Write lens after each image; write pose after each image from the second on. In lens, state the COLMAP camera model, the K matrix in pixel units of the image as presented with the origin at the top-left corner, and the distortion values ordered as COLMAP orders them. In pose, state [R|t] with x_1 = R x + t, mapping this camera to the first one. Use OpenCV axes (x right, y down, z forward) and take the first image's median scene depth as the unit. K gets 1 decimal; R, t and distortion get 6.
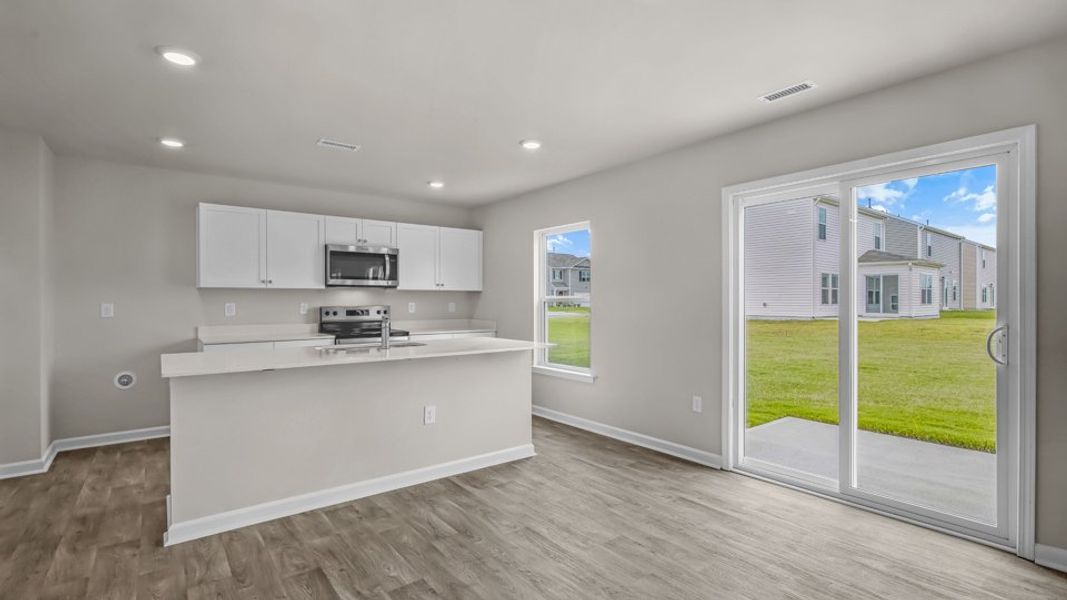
lens RADIAL K [[490.3, 0, 534.9], [0, 490.3, 303.6], [0, 0, 1]] dist [0.000118, -0.000260]
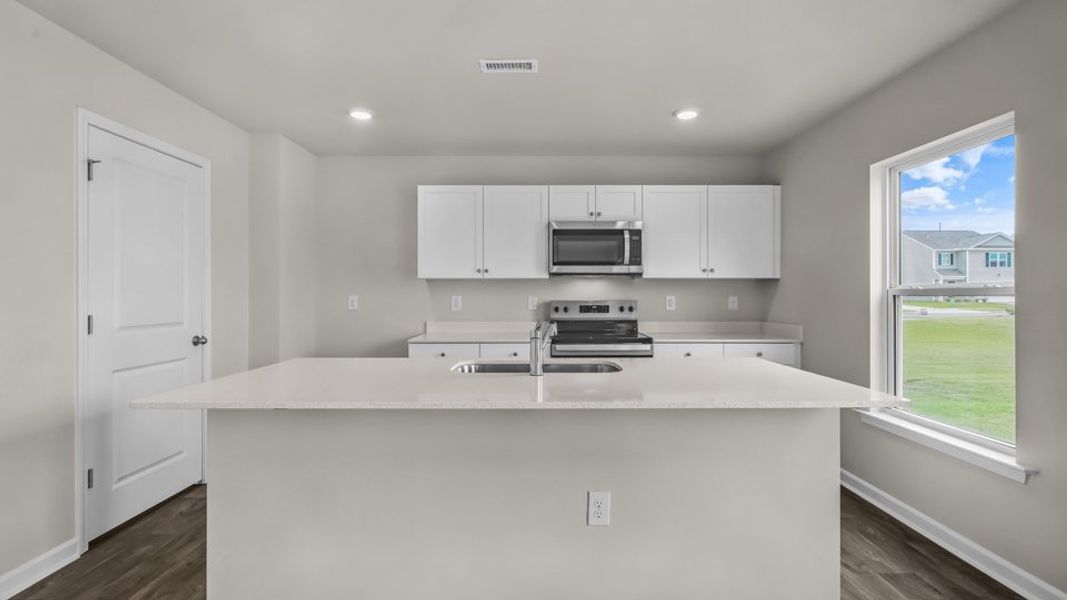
lens RADIAL K [[488.0, 0, 534.5], [0, 488.0, 296.8], [0, 0, 1]] dist [-0.001621, -0.000209]
pose [[0.792305, 0.003708, -0.610114, 0.038812], [-0.003617, 0.999993, 0.001380, -0.001568], [0.610115, 0.001114, 0.792312, 0.409621]]
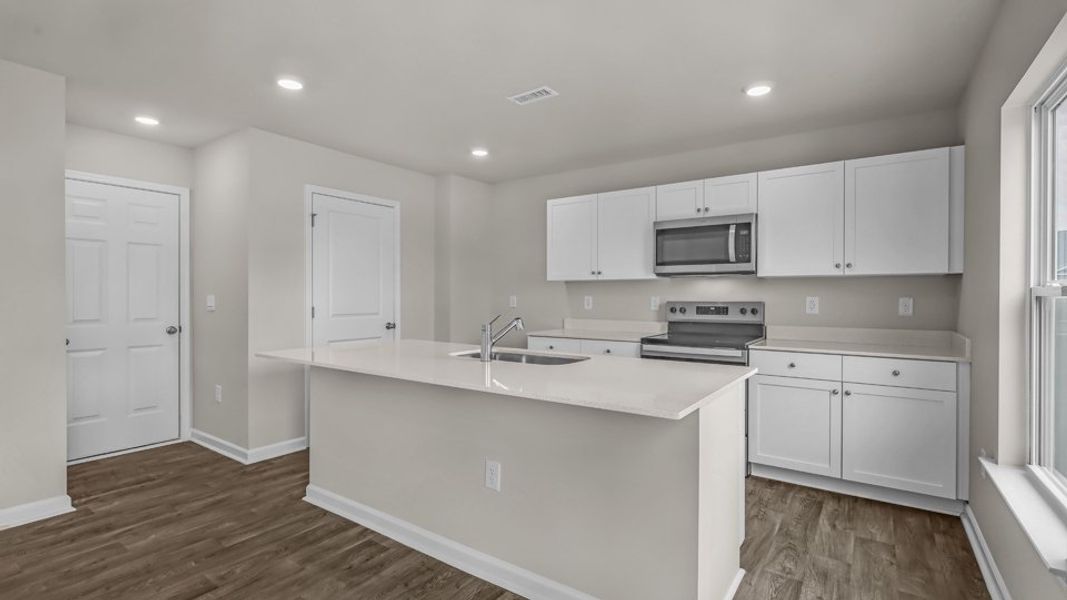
lens RADIAL K [[488.0, 0, 534.5], [0, 488.0, 296.8], [0, 0, 1]] dist [-0.001621, -0.000209]
pose [[0.296551, 0.005410, -0.955002, 0.300540], [-0.006721, 0.999971, 0.003578, -0.002897], [0.954993, 0.005357, 0.296579, 0.655429]]
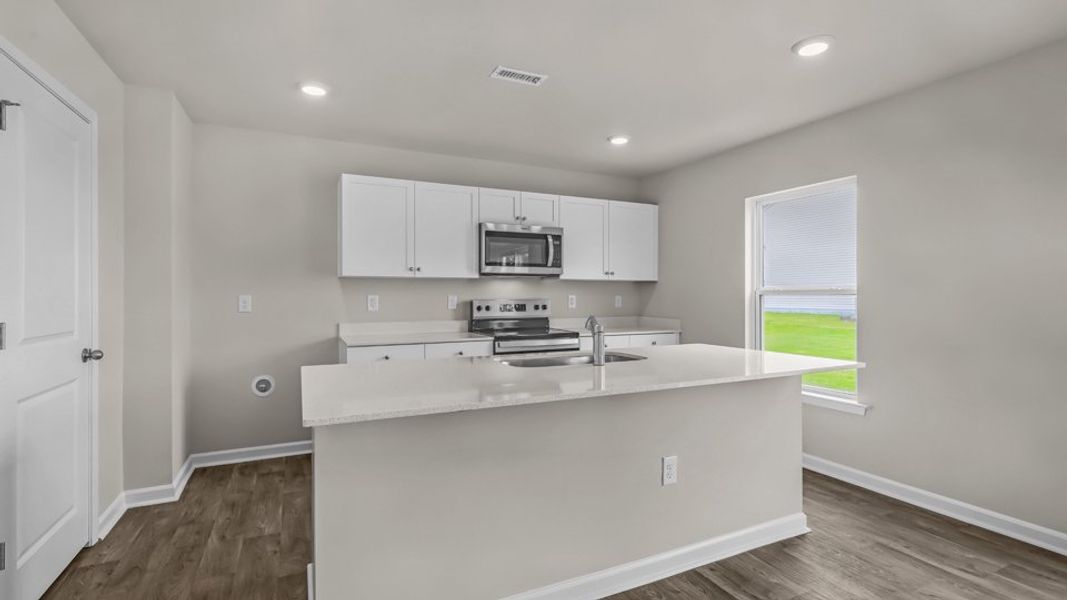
lens RADIAL K [[493.1, 0, 533.7], [0, 493.1, 296.3], [0, 0, 1]] dist [-0.001028, -0.000336]
pose [[0.978533, 0.002625, -0.206071, -0.194205], [-0.002779, 0.999996, -0.000455, 0.000016], [0.206069, 0.001018, 0.978537, 0.251407]]
